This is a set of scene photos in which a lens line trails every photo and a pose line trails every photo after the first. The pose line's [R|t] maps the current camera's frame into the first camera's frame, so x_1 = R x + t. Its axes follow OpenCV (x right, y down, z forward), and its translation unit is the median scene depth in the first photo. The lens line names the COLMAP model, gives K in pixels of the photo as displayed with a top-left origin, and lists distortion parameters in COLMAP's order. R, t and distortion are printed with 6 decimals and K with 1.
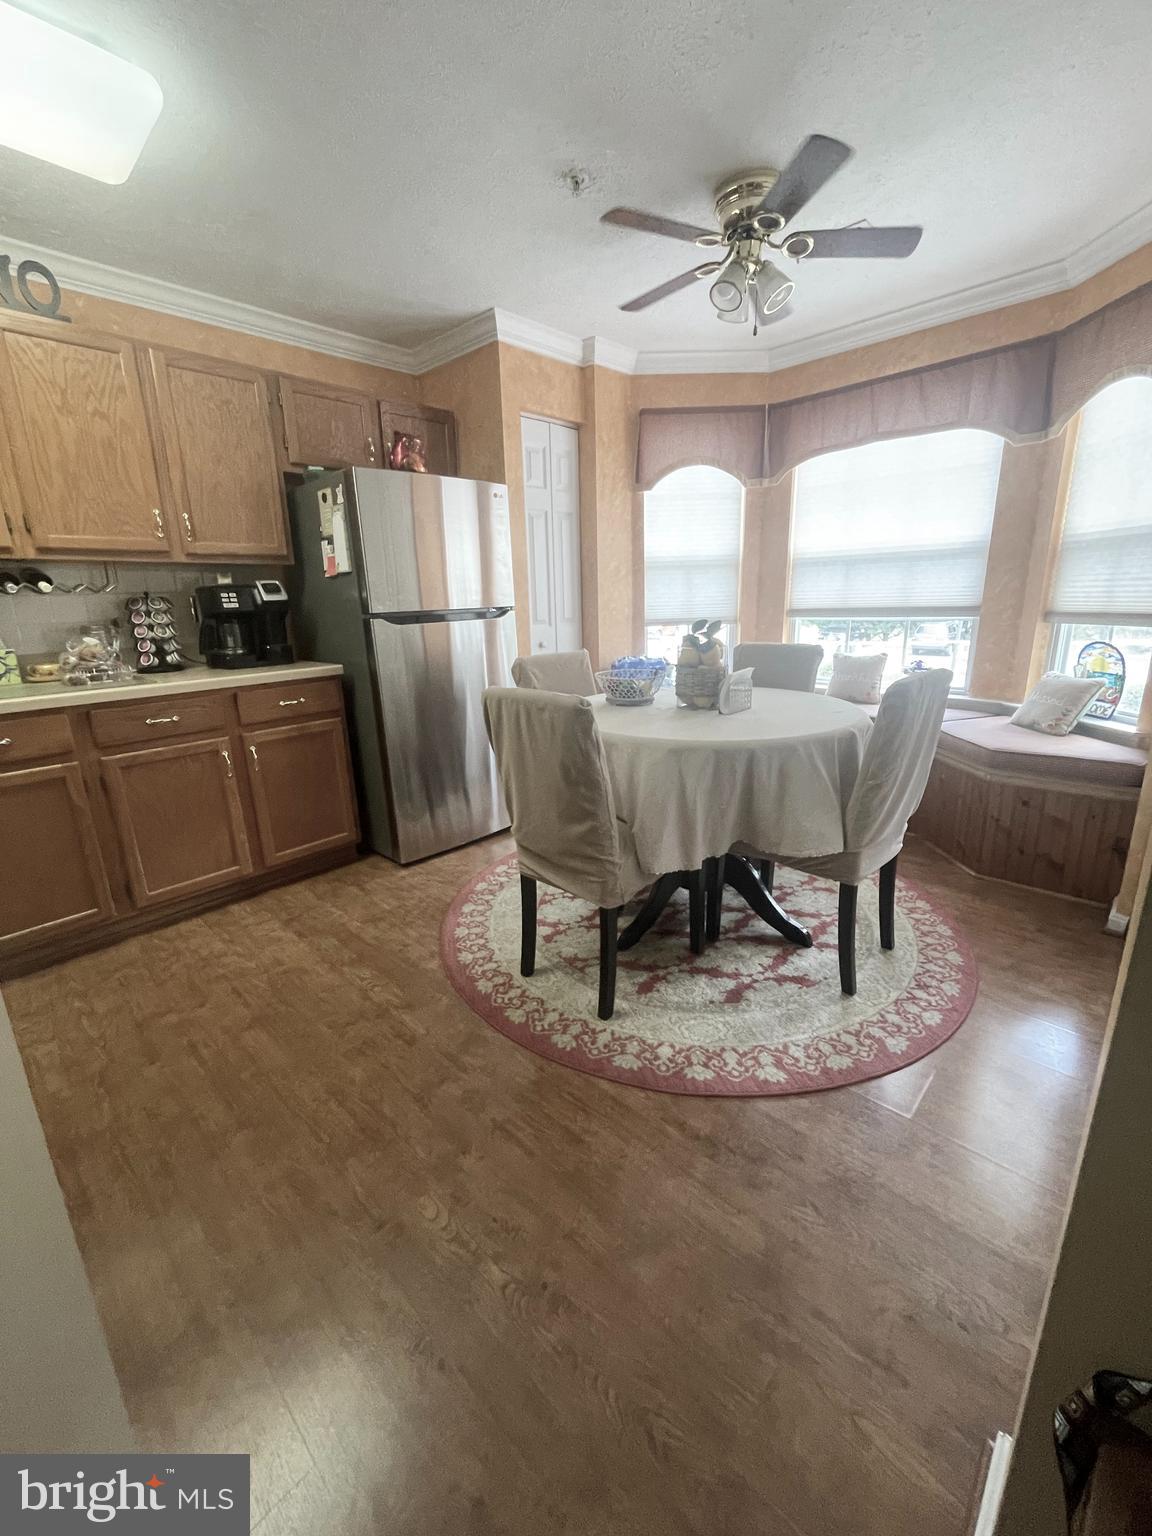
lens RADIAL K [[622.1, 0, 581.9], [0, 622.1, 761.1], [0, 0, 1]] dist [-0.002441, -0.000129]
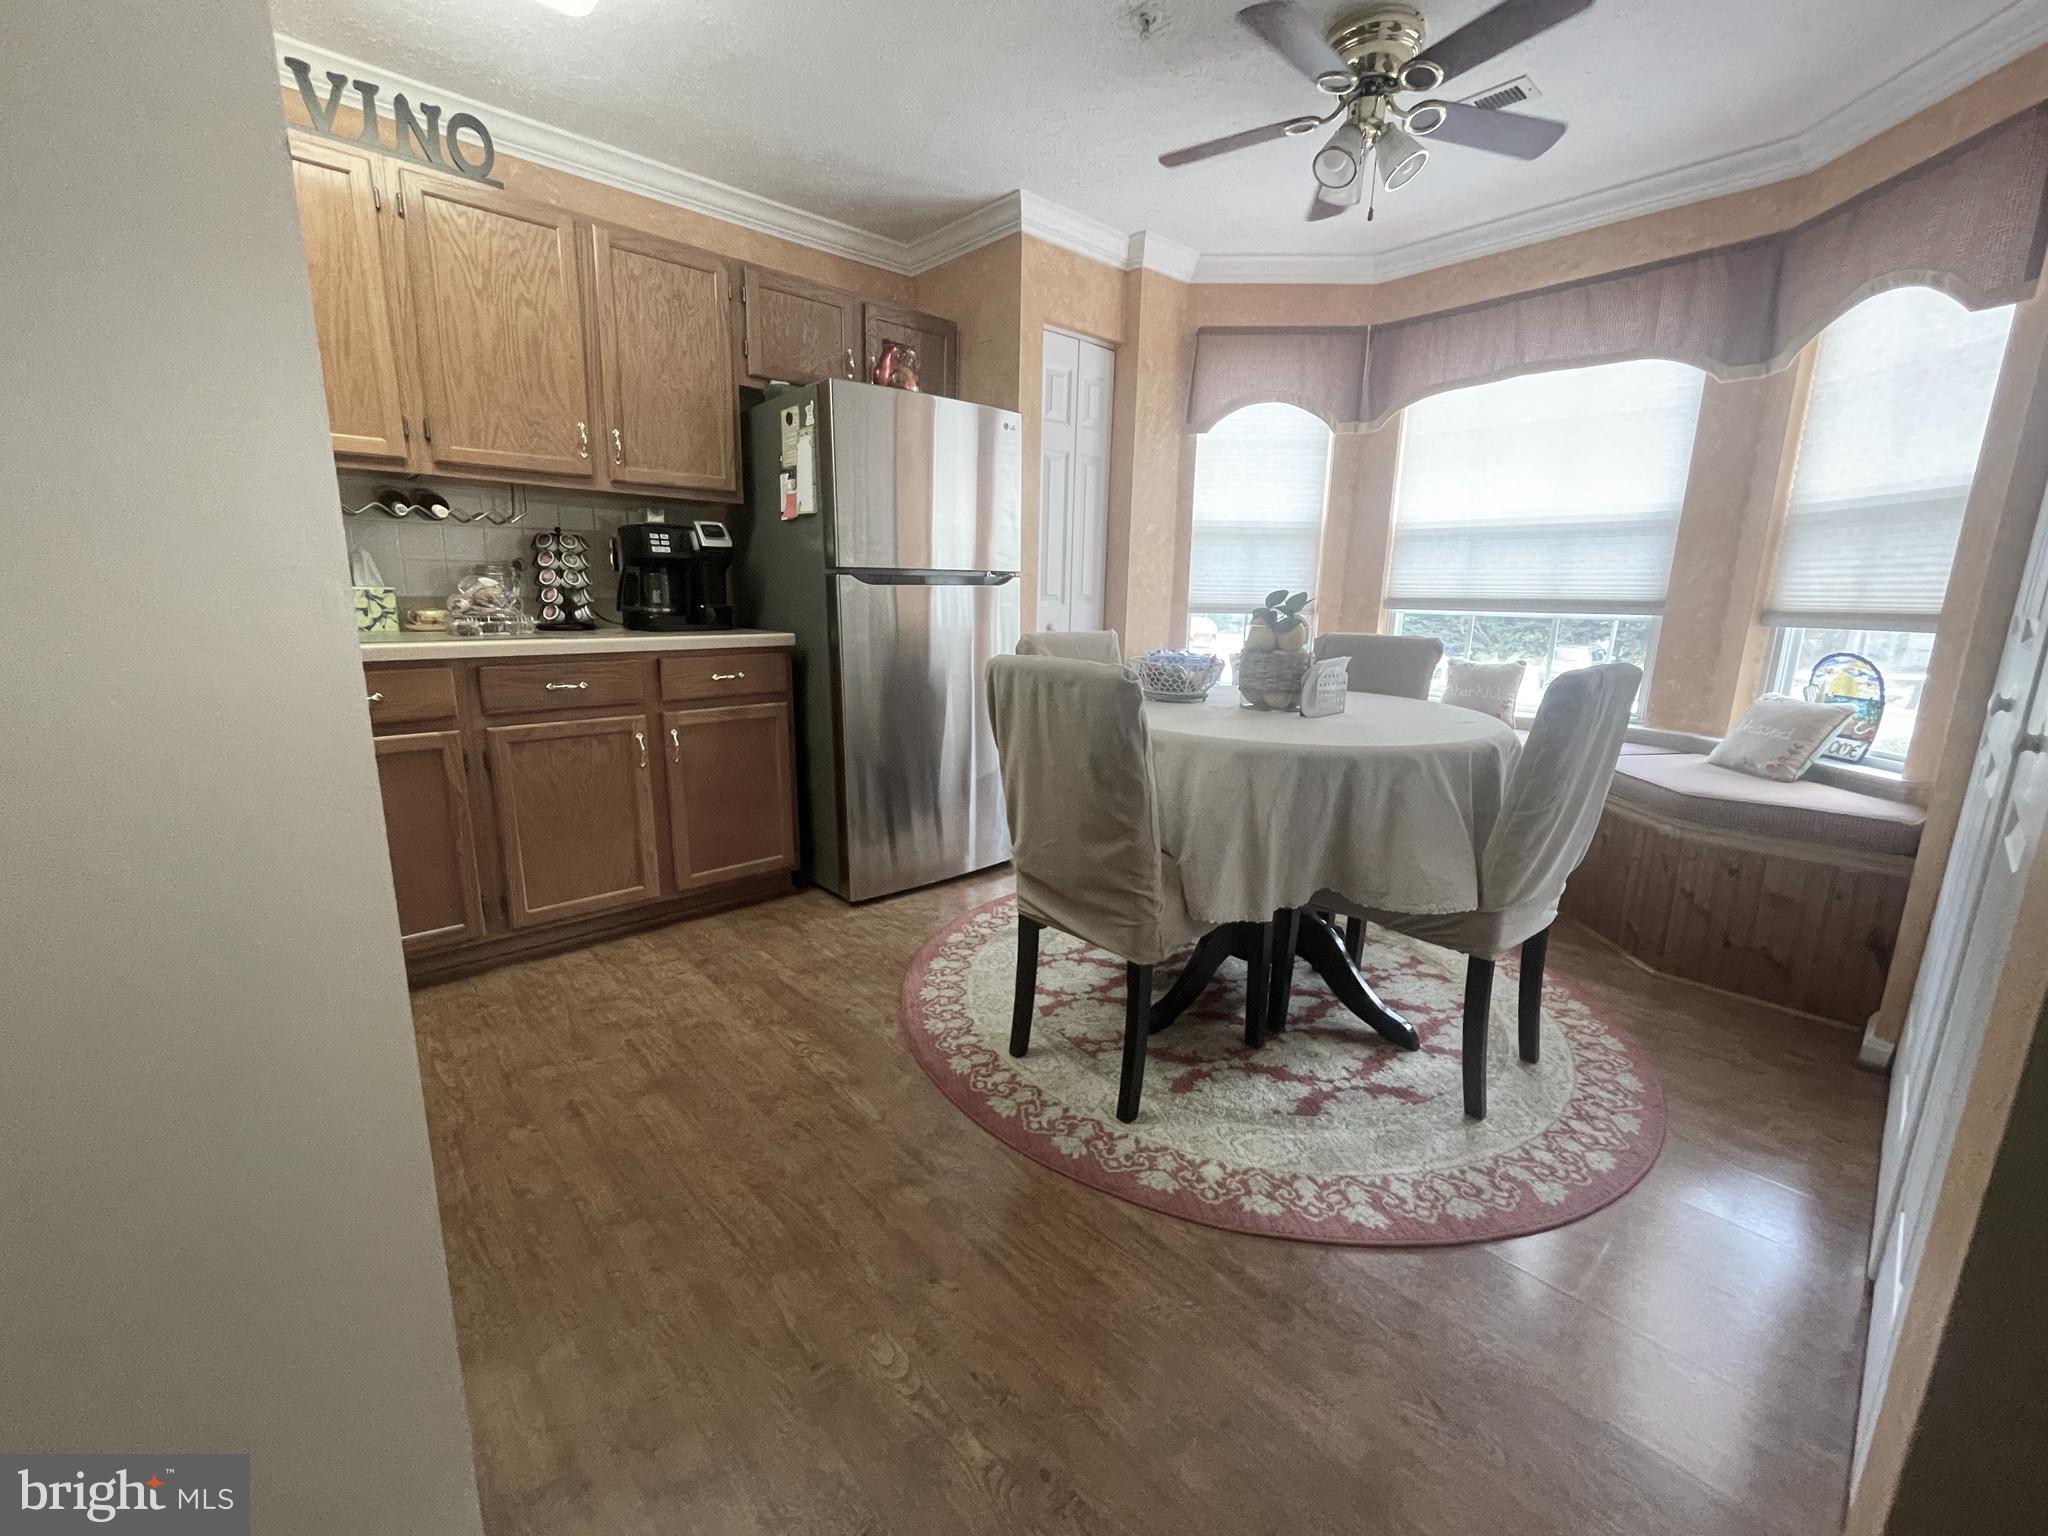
lens RADIAL K [[829.5, 0, 1022.5], [0, 829.5, 762.0], [0, 0, 1]] dist [-0.002441, -0.000129]
pose [[0.996052, 0.059118, -0.066224, -0.035008], [-0.062571, 0.996719, -0.051335, 0.045867], [0.062972, 0.055276, 0.996483, 0.011297]]
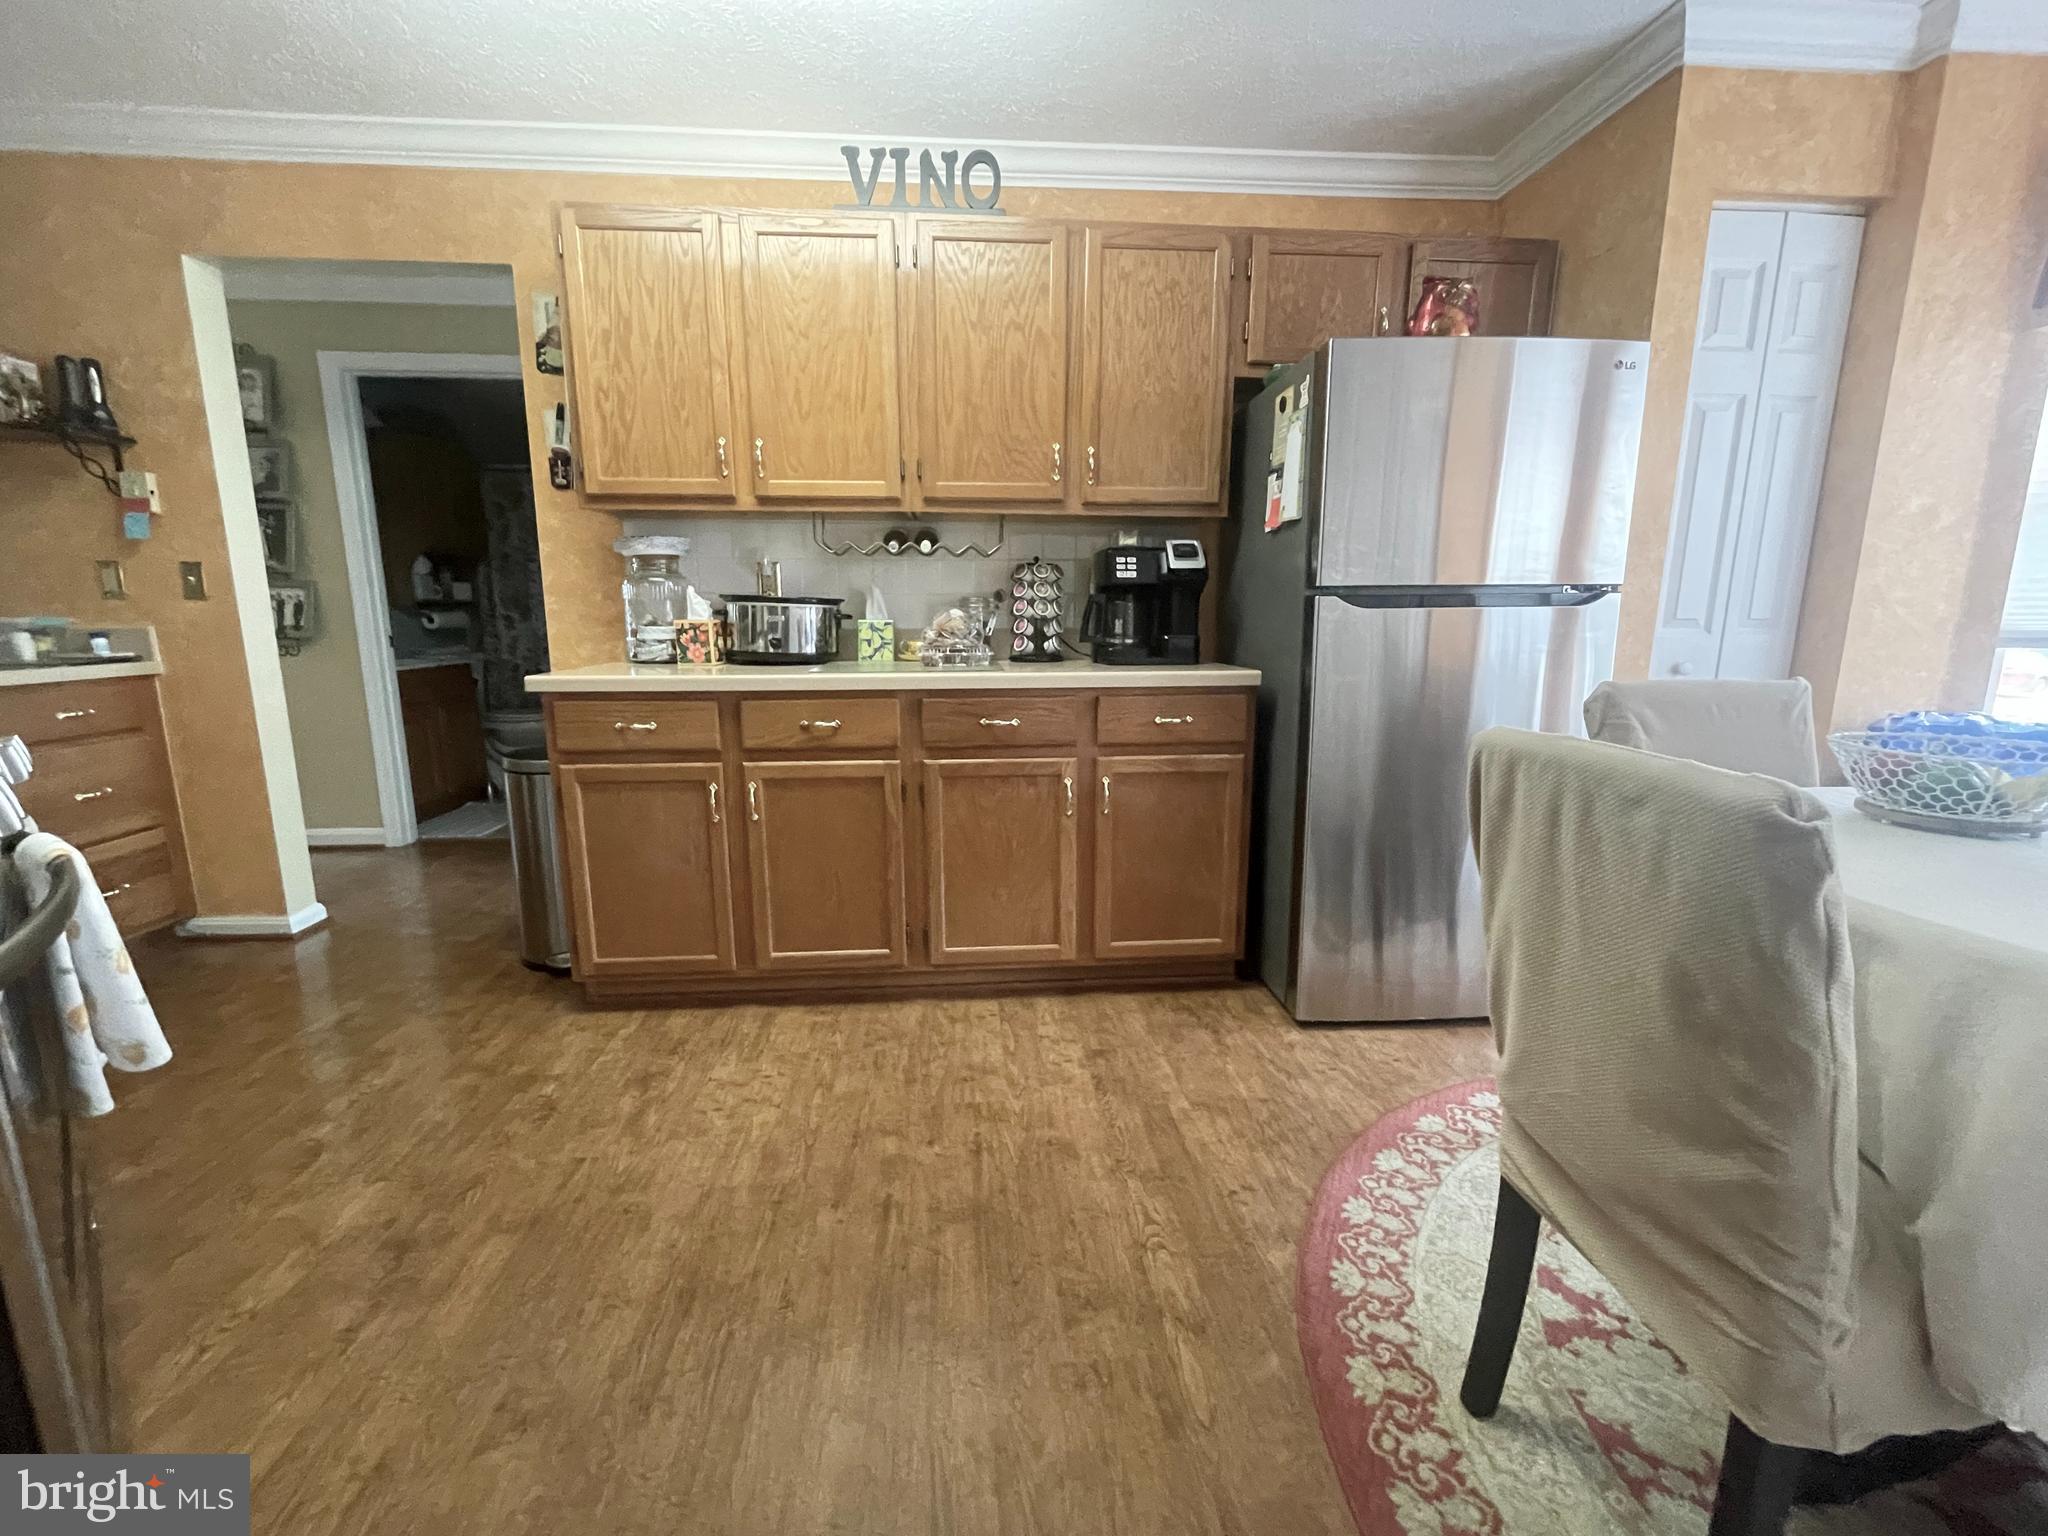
lens RADIAL K [[829.5, 0, 1018.1], [0, 829.5, 763.0], [0, 0, 1]] dist [-0.002441, -0.000129]
pose [[0.736649, 0.147076, -0.660089, -0.009634], [-0.191810, 0.981421, 0.004615, -0.027624], [0.648504, 0.123212, 0.751173, 0.288816]]
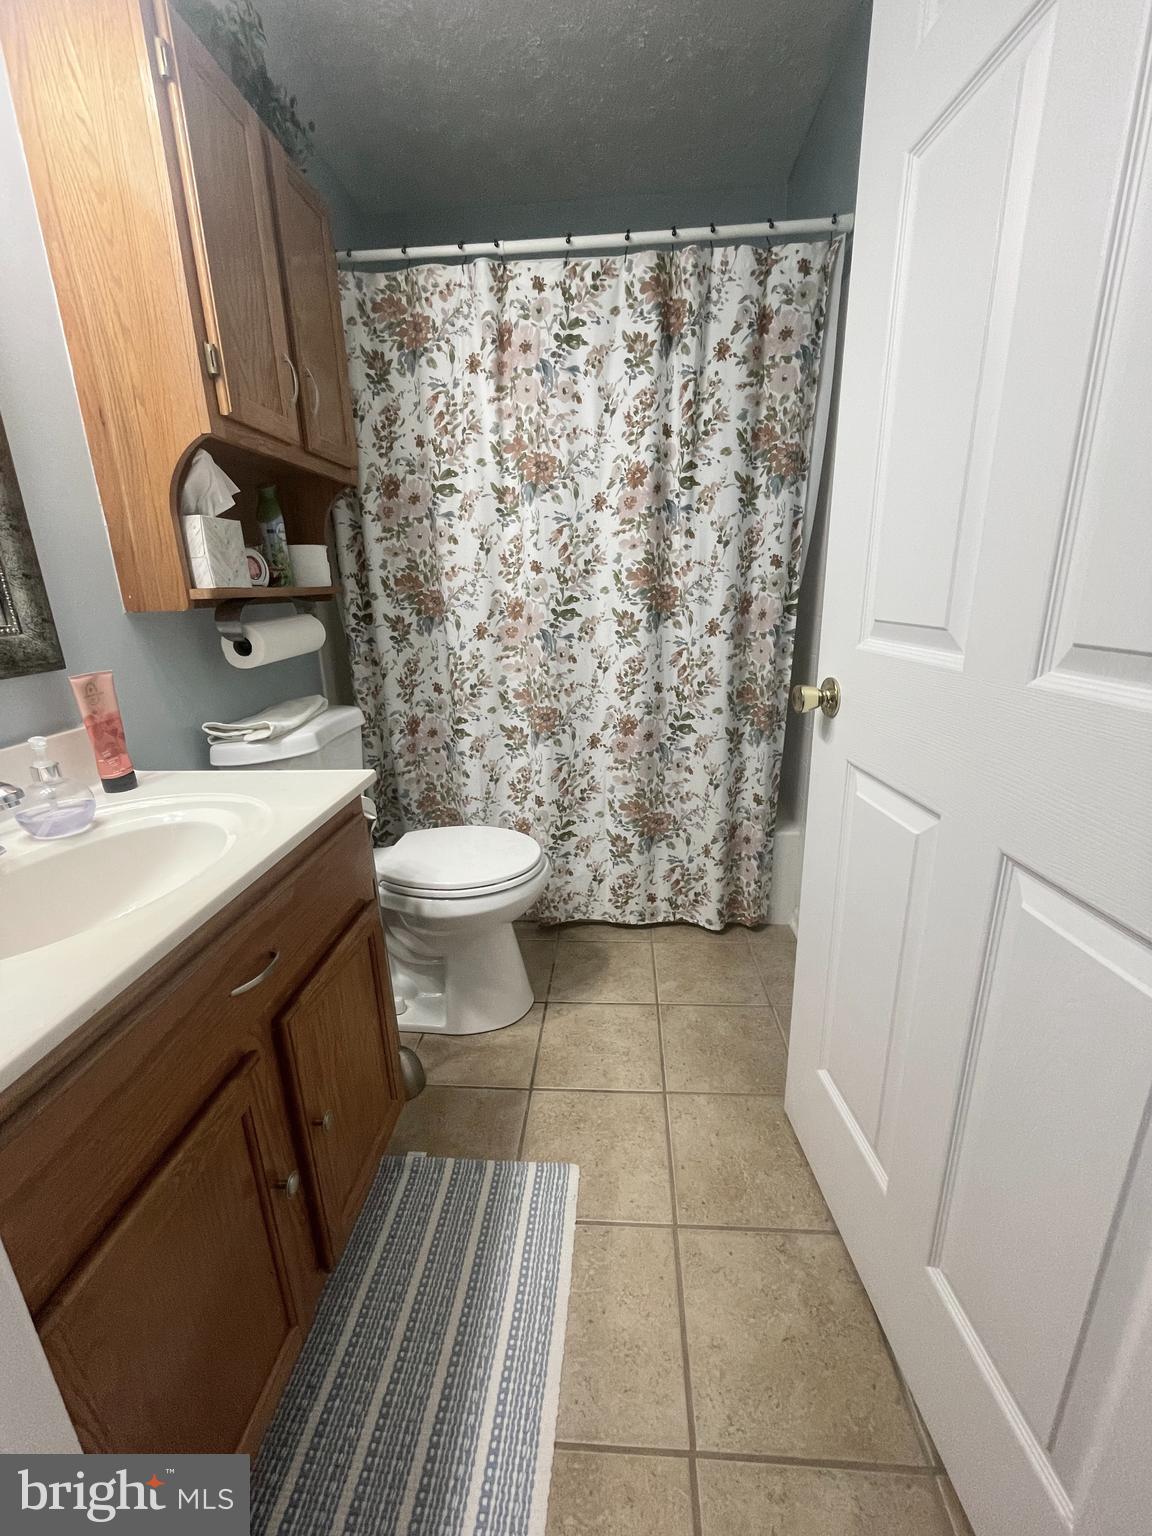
lens RADIAL K [[622.1, 0, 576.7], [0, 622.1, 764.5], [0, 0, 1]] dist [-0.002441, -0.000129]
pose [[0.630213, 0.226503, -0.742649, -1.955148], [-0.188794, 0.972498, 0.136394, -0.121269], [0.753119, 0.054251, 0.655644, 0.729089]]
